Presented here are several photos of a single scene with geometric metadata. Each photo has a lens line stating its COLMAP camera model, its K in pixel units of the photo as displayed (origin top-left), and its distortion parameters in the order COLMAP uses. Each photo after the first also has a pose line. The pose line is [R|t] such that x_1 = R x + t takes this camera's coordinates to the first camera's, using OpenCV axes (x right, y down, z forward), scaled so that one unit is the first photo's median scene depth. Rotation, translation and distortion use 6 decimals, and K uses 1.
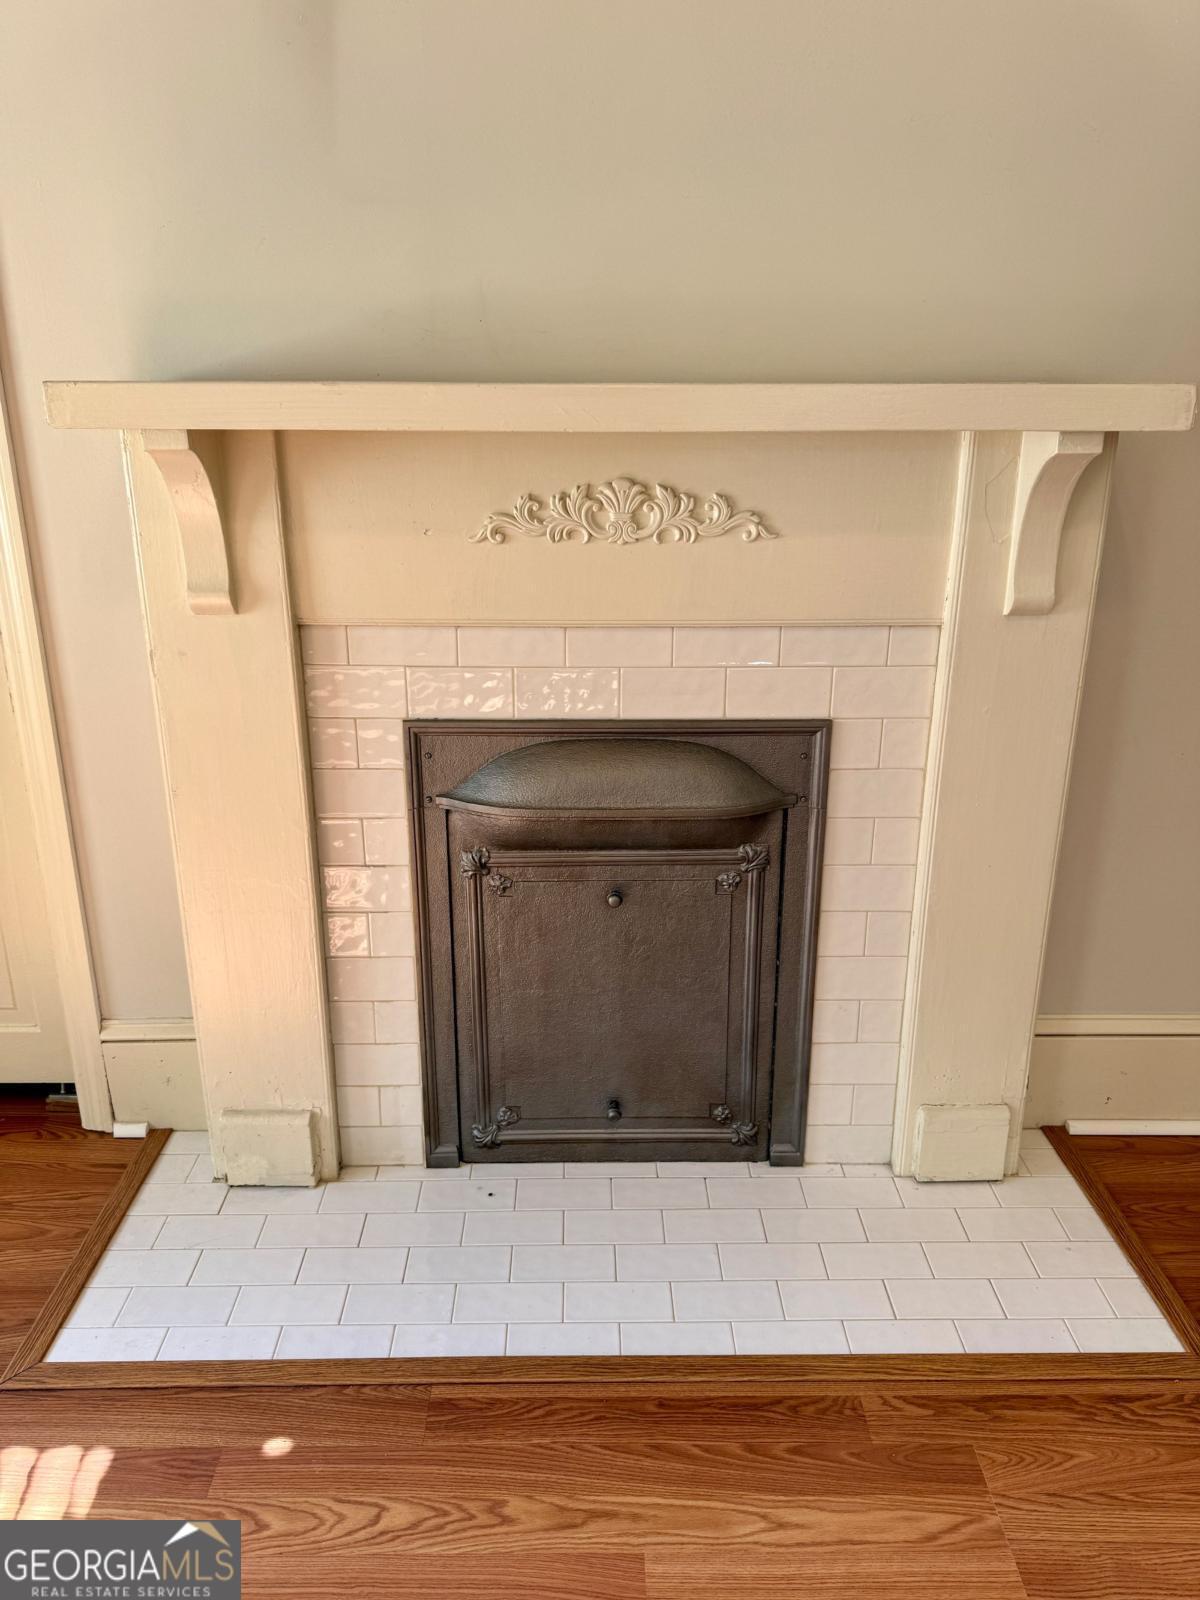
lens RADIAL K [[1140.9, 0, 598.4], [0, 1140.9, 799.2], [0, 0, 1]] dist [0.044537, -0.038311]
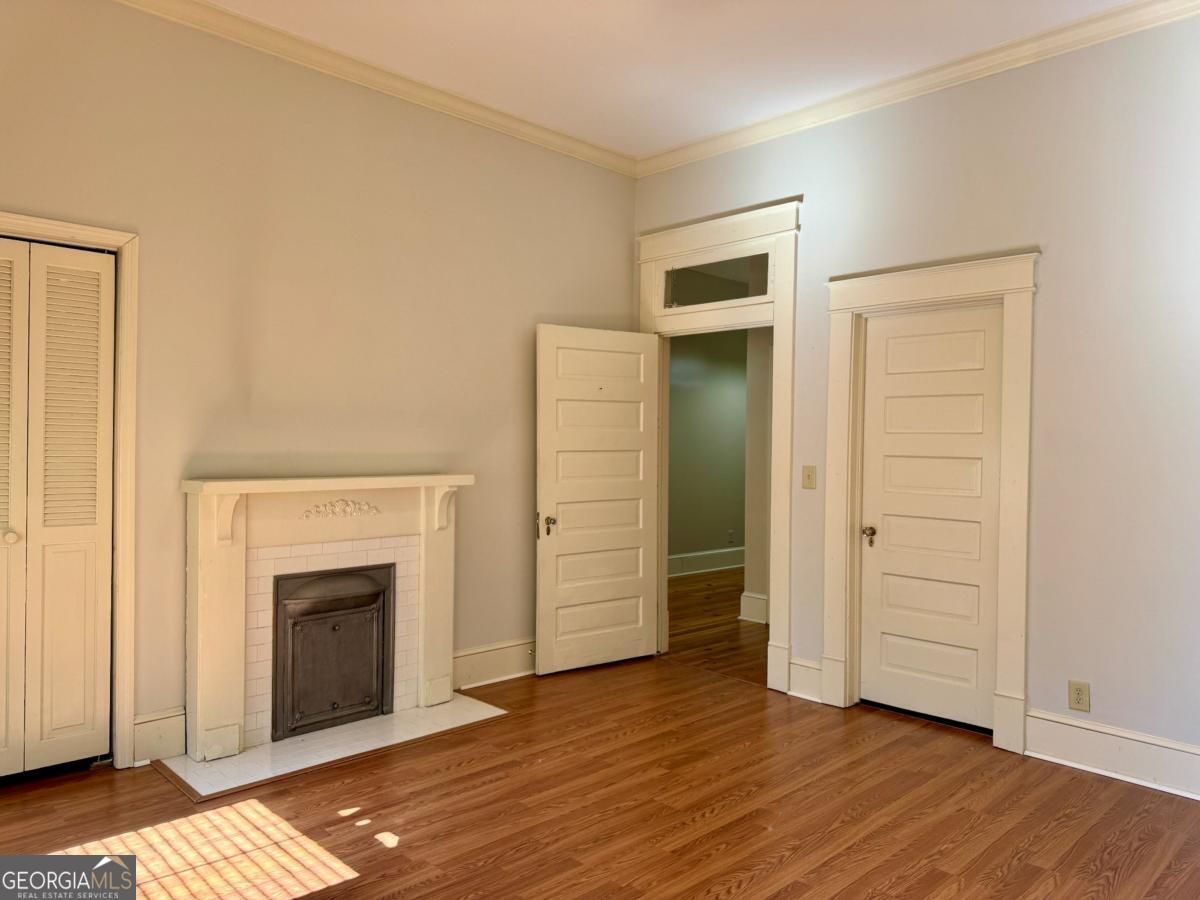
lens RADIAL K [[855.7, 0, 592.3], [0, 855.7, 449.7], [0, 0, 1]] dist [0.044537, -0.038311]
pose [[0.730787, -0.000498, 0.682605, -1.113371], [0.208960, 0.952156, -0.223014, 0.302745], [-0.649835, 0.305613, 0.695927, -1.292876]]
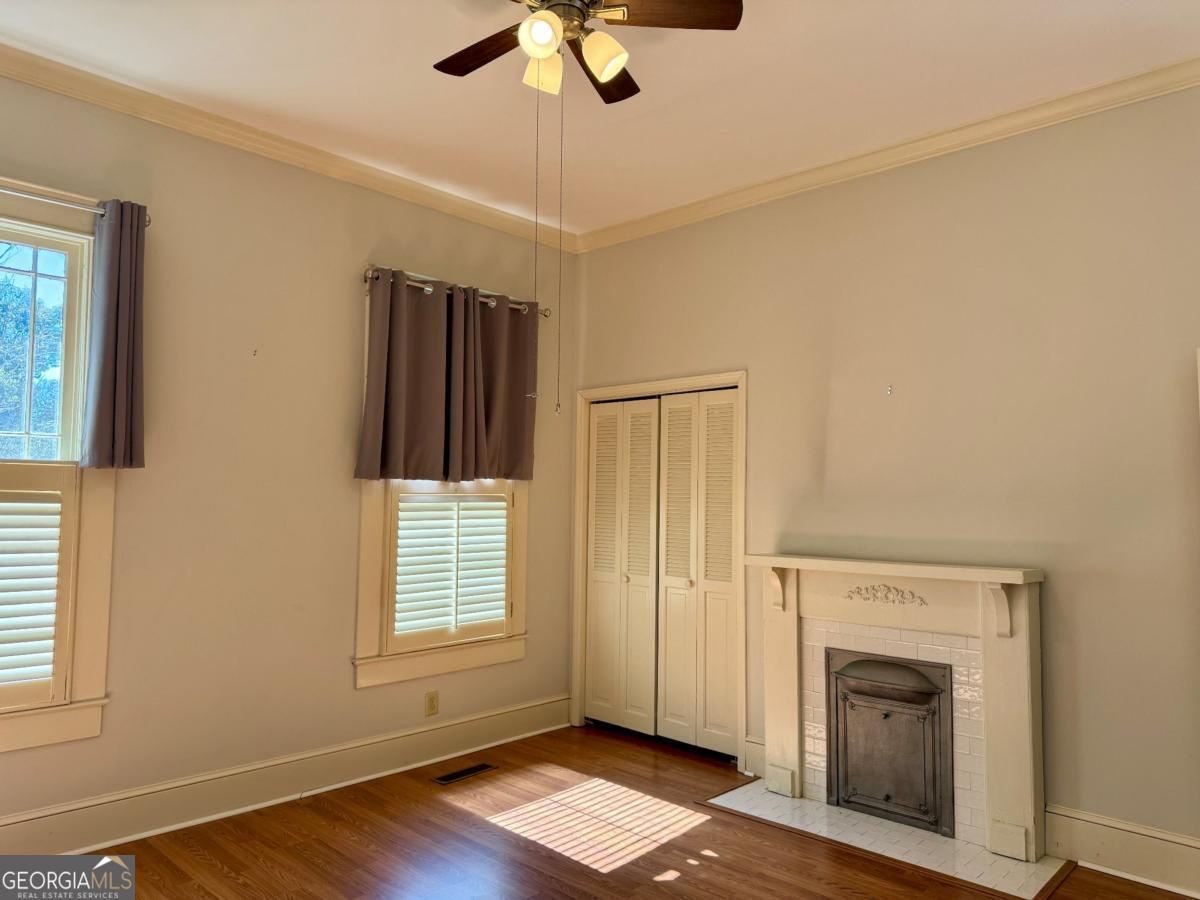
lens RADIAL K [[855.7, 0, 610.5], [0, 855.7, 451.9], [0, 0, 1]] dist [0.044537, -0.038311]
pose [[0.727286, -0.033653, -0.685509, 1.123059], [-0.229853, 0.929178, -0.289476, 0.274849], [0.646701, 0.368098, 0.668043, -1.339190]]
